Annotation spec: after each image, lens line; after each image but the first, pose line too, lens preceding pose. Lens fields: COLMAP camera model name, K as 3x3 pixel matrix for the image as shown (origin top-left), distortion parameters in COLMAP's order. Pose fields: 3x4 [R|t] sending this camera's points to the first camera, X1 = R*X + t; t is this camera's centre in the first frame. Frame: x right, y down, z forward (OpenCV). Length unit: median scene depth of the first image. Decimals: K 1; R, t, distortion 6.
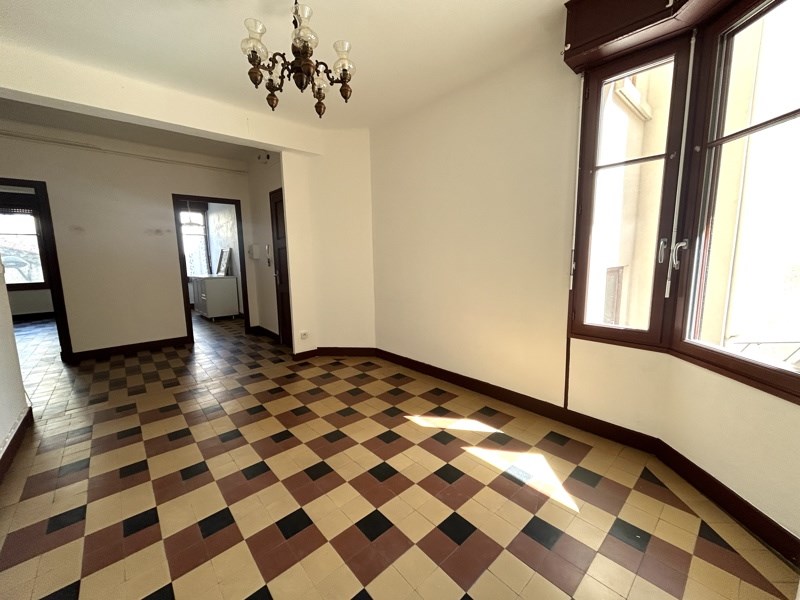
lens RADIAL K [[322.0, 0, 402.3], [0, 322.0, 299.6], [0, 0, 1]] dist [0.001043, -0.000445]
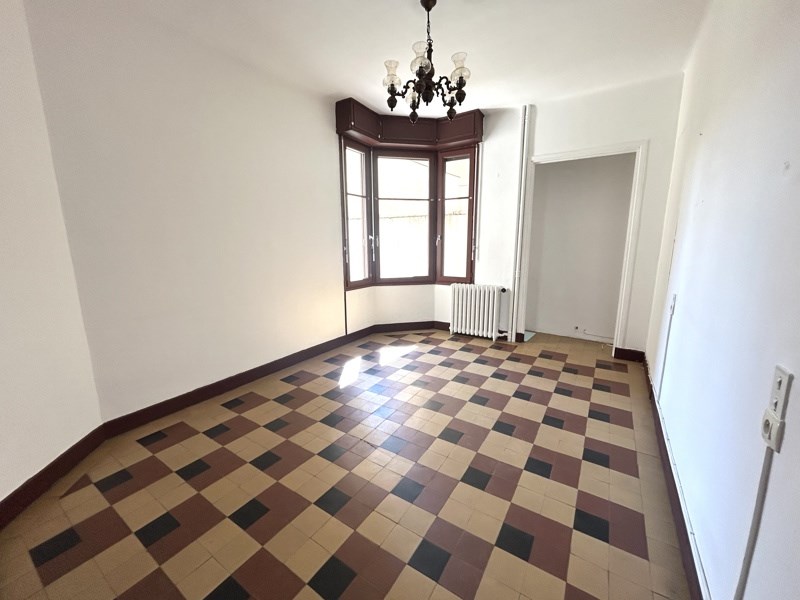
lens RADIAL K [[322.0, 0, 402.3], [0, 322.0, 299.6], [0, 0, 1]] dist [0.001043, -0.000445]
pose [[-0.251715, -0.167531, 0.953191, -1.048901], [0.135617, 0.969080, 0.206137, -0.133907], [-0.958252, 0.181156, -0.221212, 0.984513]]
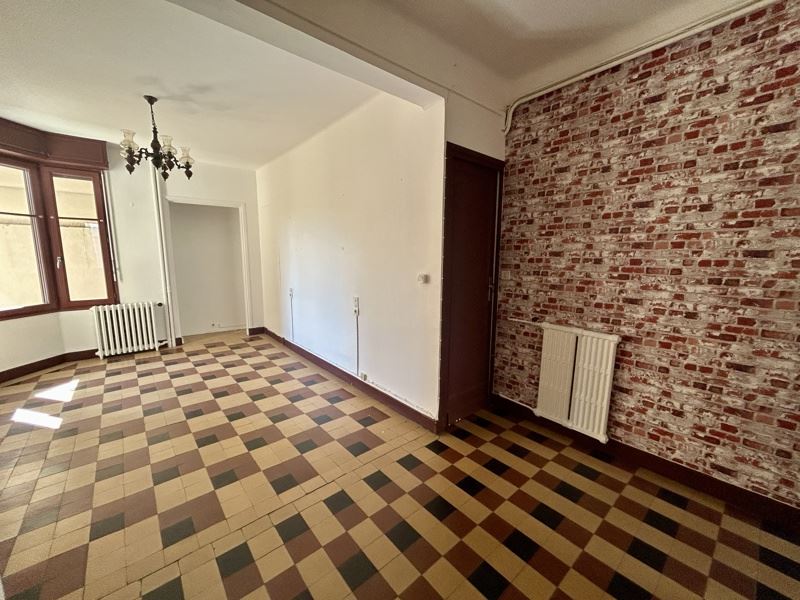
lens RADIAL K [[322.0, 0, 402.3], [0, 322.0, 299.6], [0, 0, 1]] dist [0.001043, -0.000445]
pose [[-0.999713, -0.007011, 0.022908, -1.080861], [-0.000472, 0.961796, 0.273766, -0.308853], [-0.023952, 0.273677, -0.961523, 1.843610]]
